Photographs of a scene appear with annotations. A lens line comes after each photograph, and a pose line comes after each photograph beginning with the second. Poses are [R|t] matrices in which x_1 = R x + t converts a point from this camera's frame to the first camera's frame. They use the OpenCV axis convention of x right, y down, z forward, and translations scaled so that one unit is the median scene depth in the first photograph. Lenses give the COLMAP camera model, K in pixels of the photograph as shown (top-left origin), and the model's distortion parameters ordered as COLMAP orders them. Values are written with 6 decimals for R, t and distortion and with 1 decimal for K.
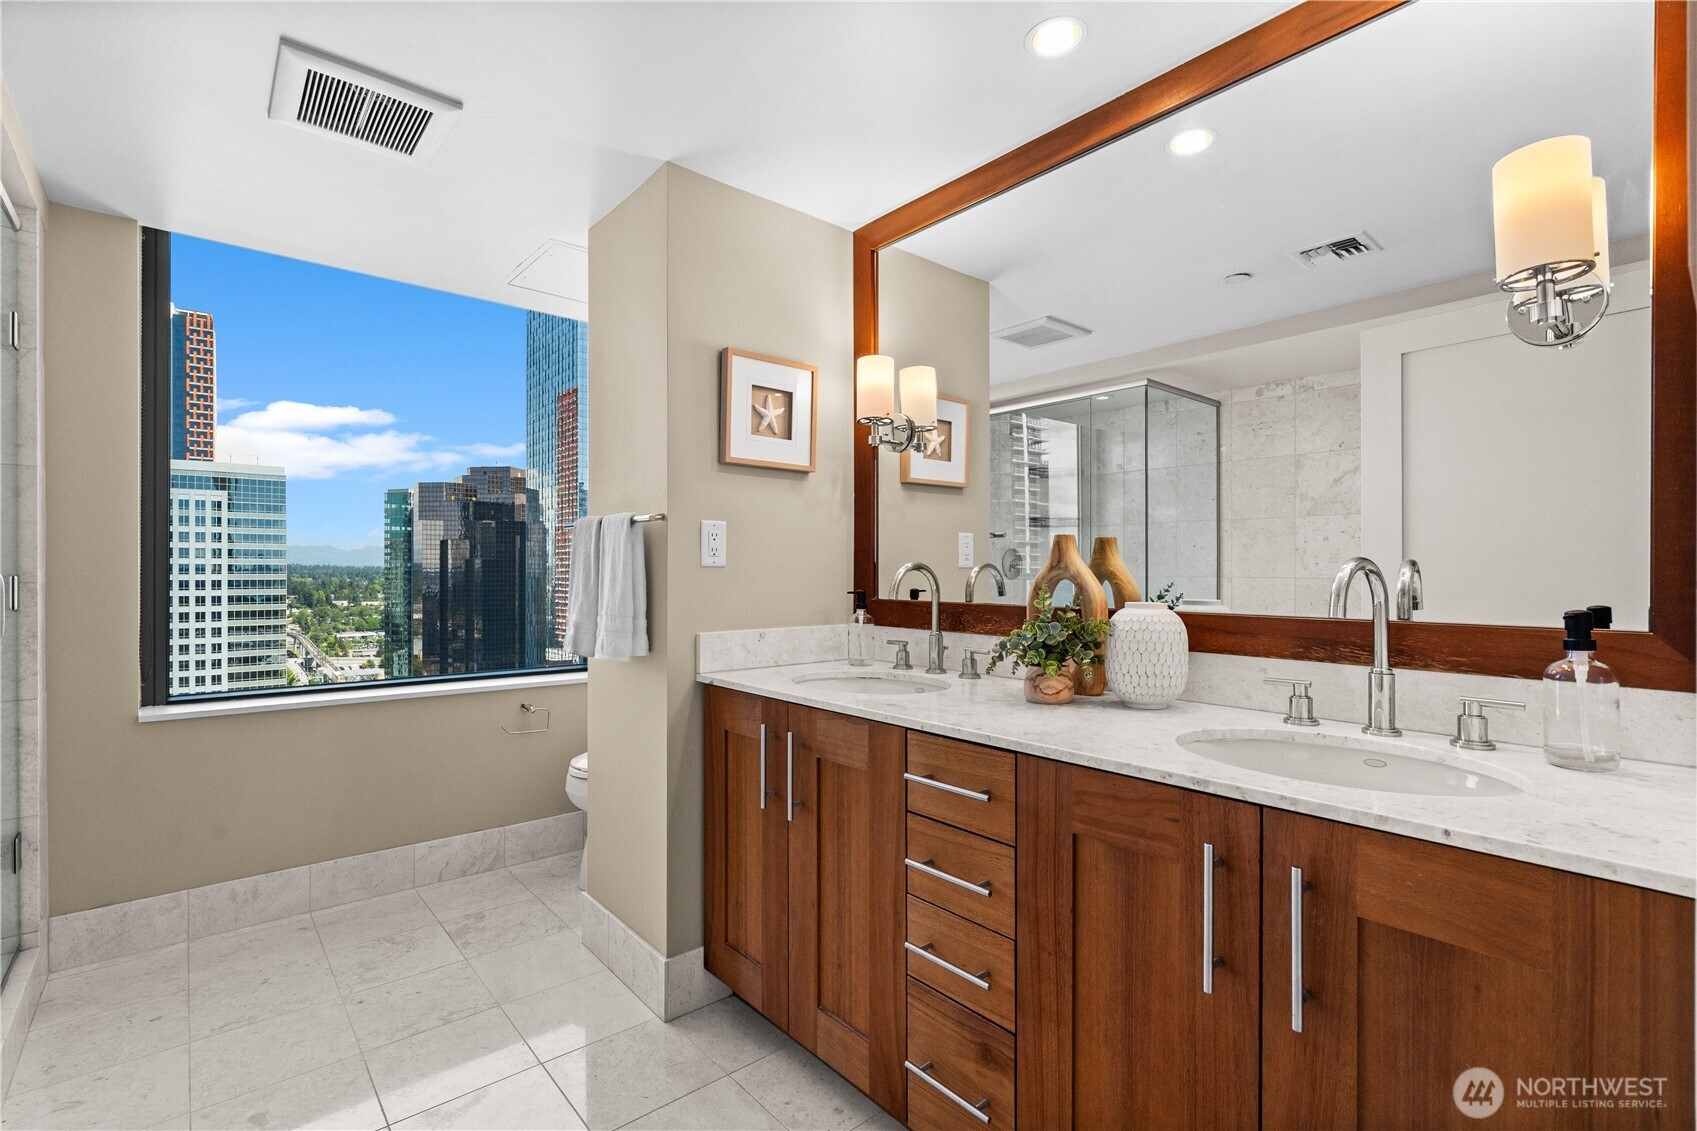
lens RADIAL K [[777.6, 0, 836.9], [0, 777.6, 567.2], [0, 0, 1]] dist [-0.002713, 0.000401]
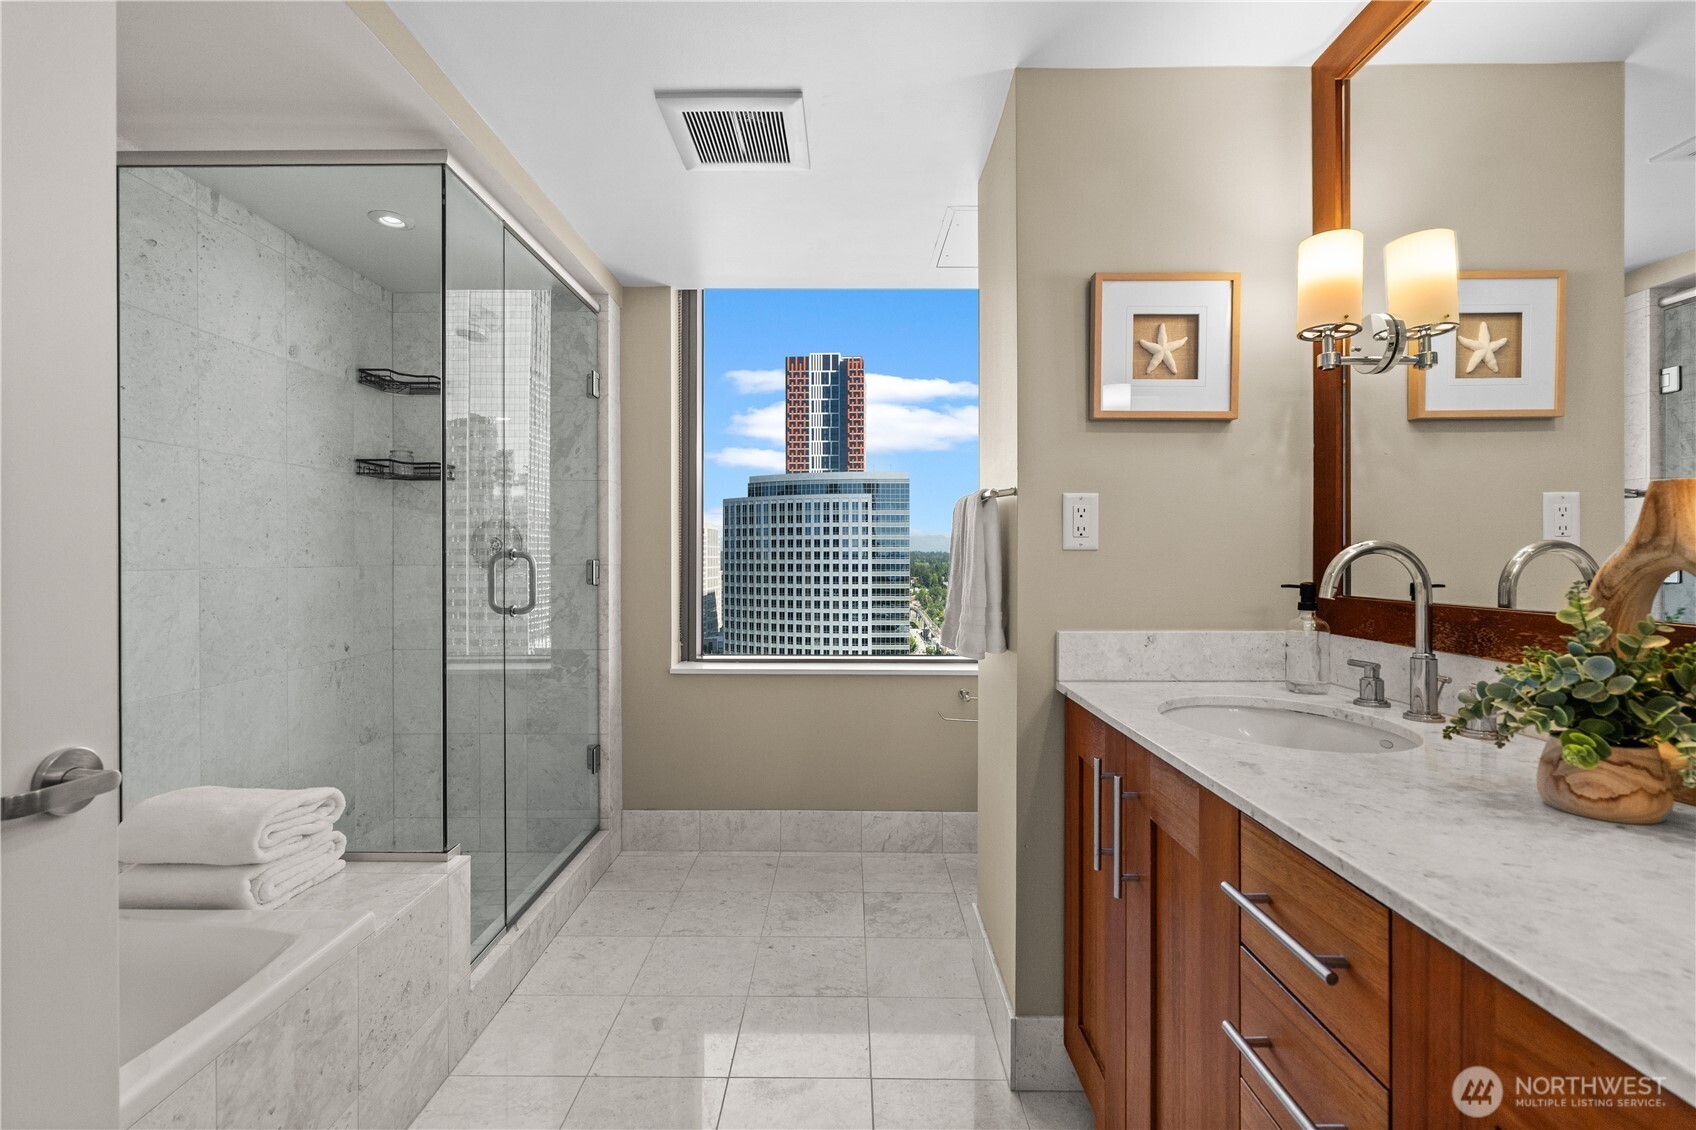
lens RADIAL K [[776.6, 0, 834.6], [0, 776.6, 554.5], [0, 0, 1]] dist [-0.008622, 0.006812]
pose [[0.754843, -0.003043, -0.655899, 0.154810], [0.004564, 0.999989, 0.000614, 0.002140], [0.655890, -0.003457, 0.754849, 0.199663]]
